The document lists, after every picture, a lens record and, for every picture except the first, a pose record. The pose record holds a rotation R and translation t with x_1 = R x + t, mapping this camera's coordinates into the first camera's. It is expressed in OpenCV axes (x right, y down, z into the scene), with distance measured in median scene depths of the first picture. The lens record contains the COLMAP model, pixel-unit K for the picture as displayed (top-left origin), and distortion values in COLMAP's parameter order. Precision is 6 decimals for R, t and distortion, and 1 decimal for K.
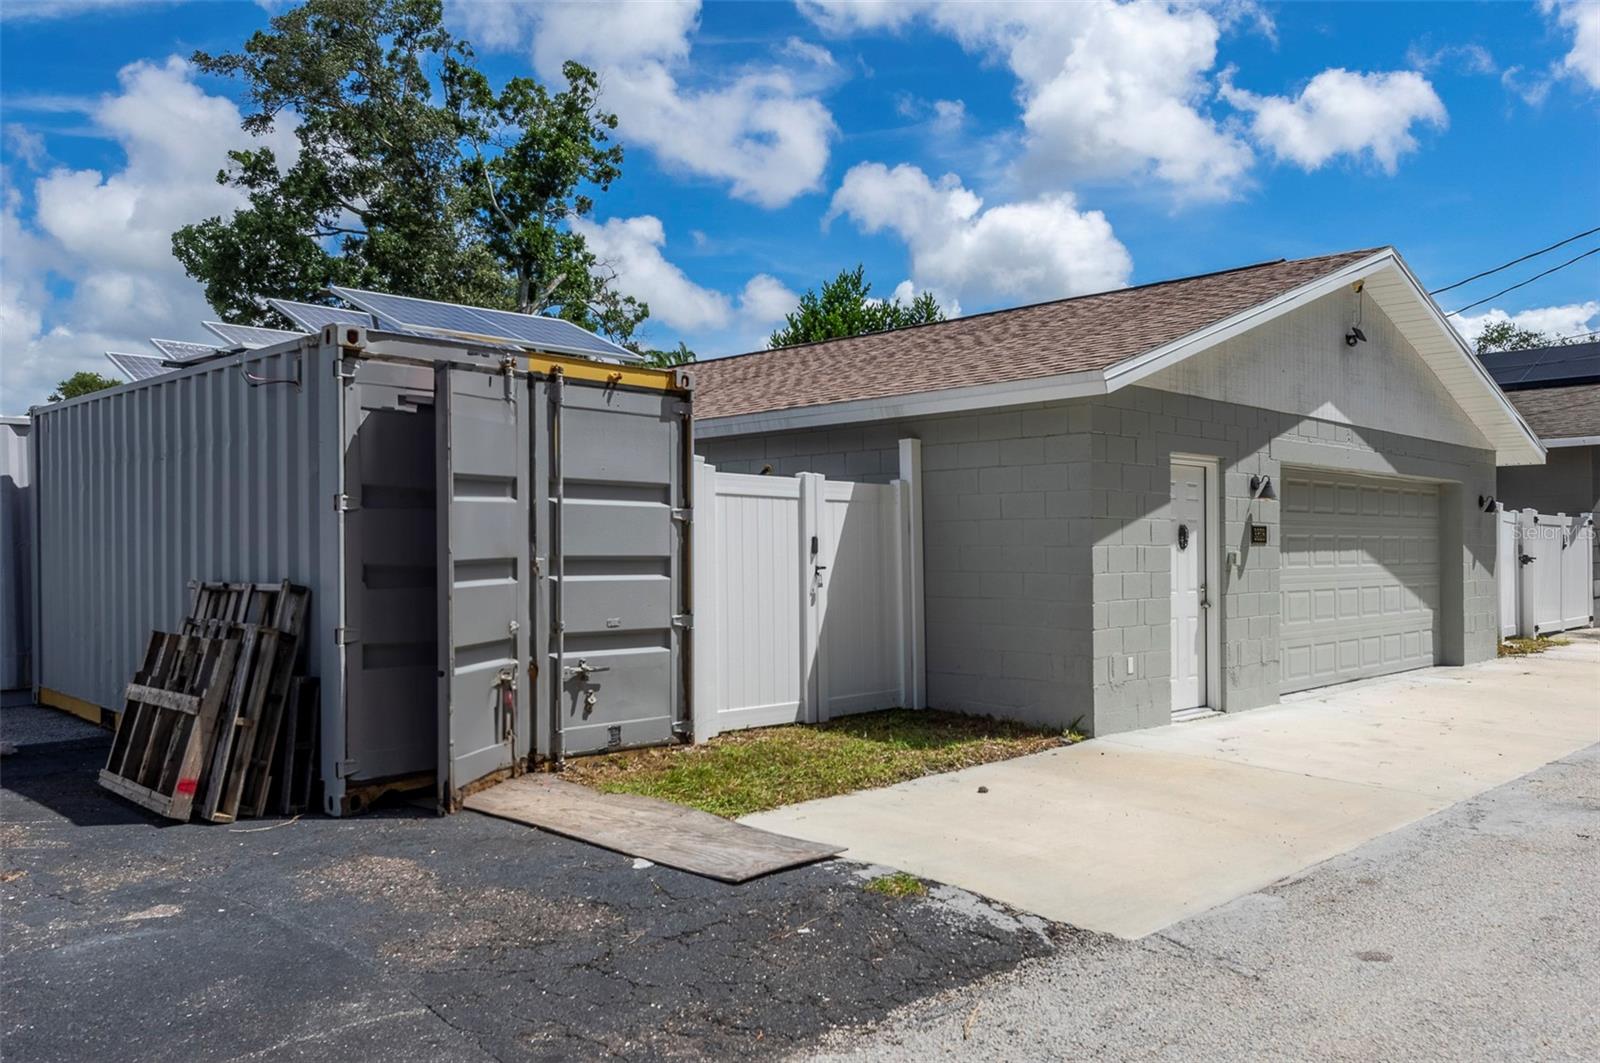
lens RADIAL K [[1228.7, 0, 798.9], [0, 1228.7, 536.3], [0, 0, 1]] dist [0.008236, -0.000469]
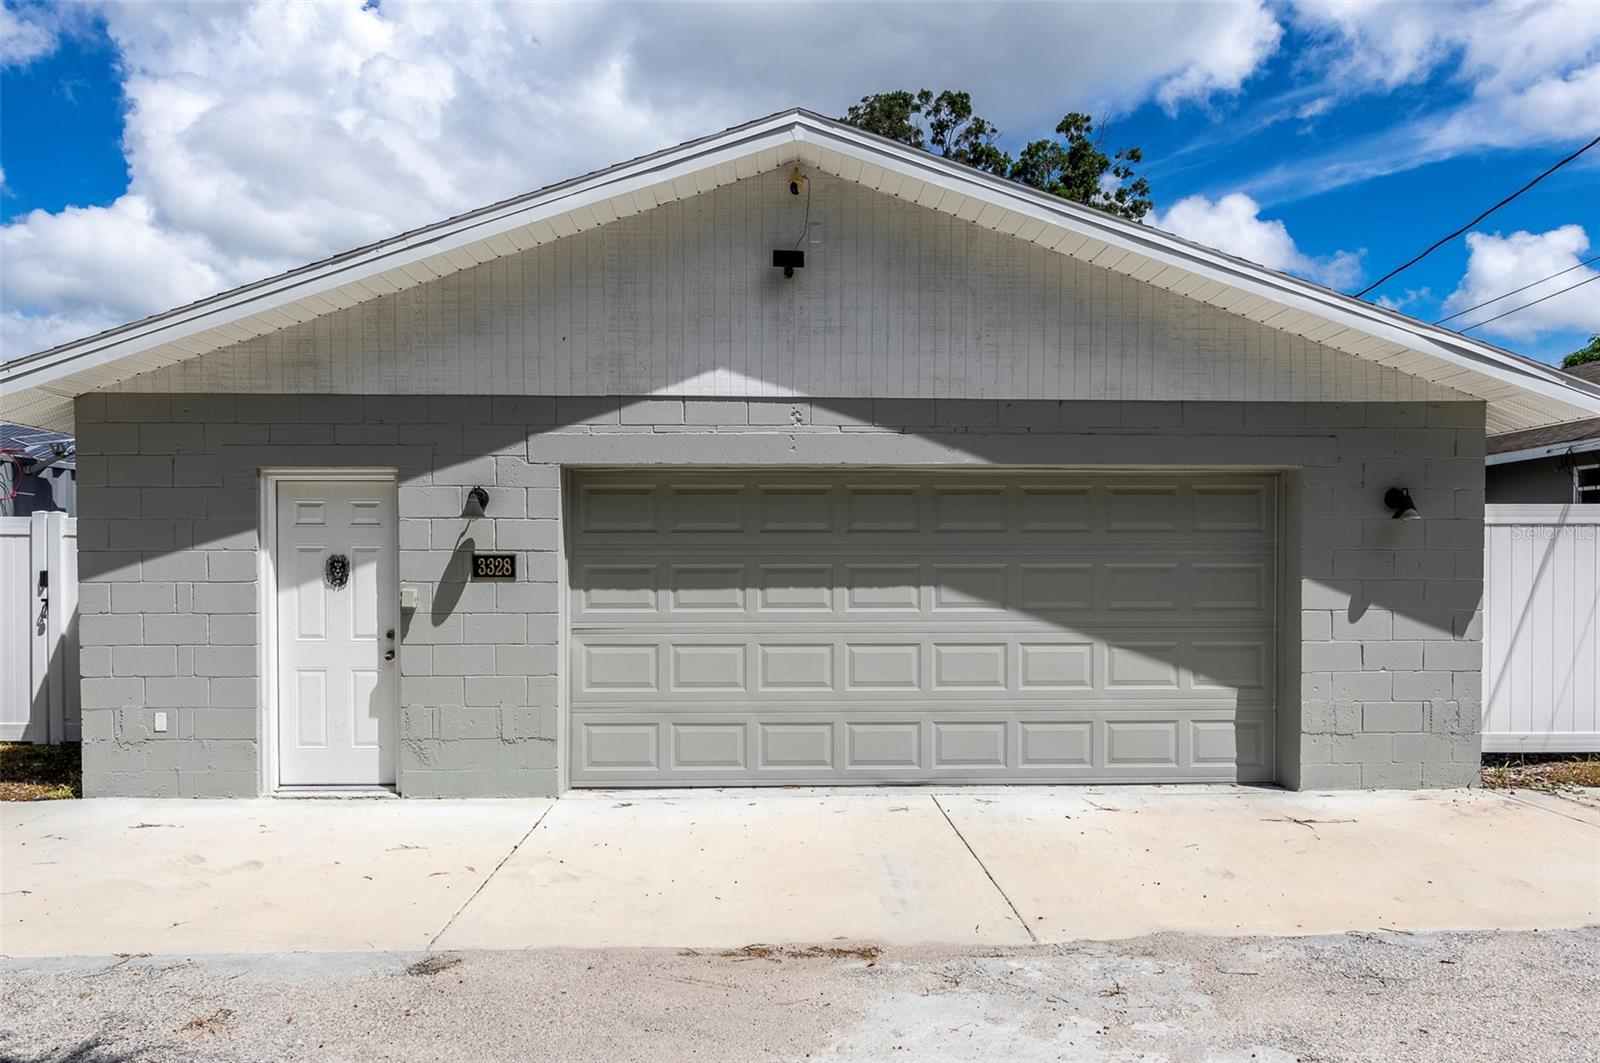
lens RADIAL K [[1025.6, 0, 806.6], [0, 1025.6, 579.2], [0, 0, 1]] dist [-0.000720, -0.001003]
pose [[0.730783, 0.008618, -0.682555, 0.896155], [0.007484, 0.999759, 0.020636, -0.004735], [0.682568, -0.020189, 0.730543, 0.648950]]
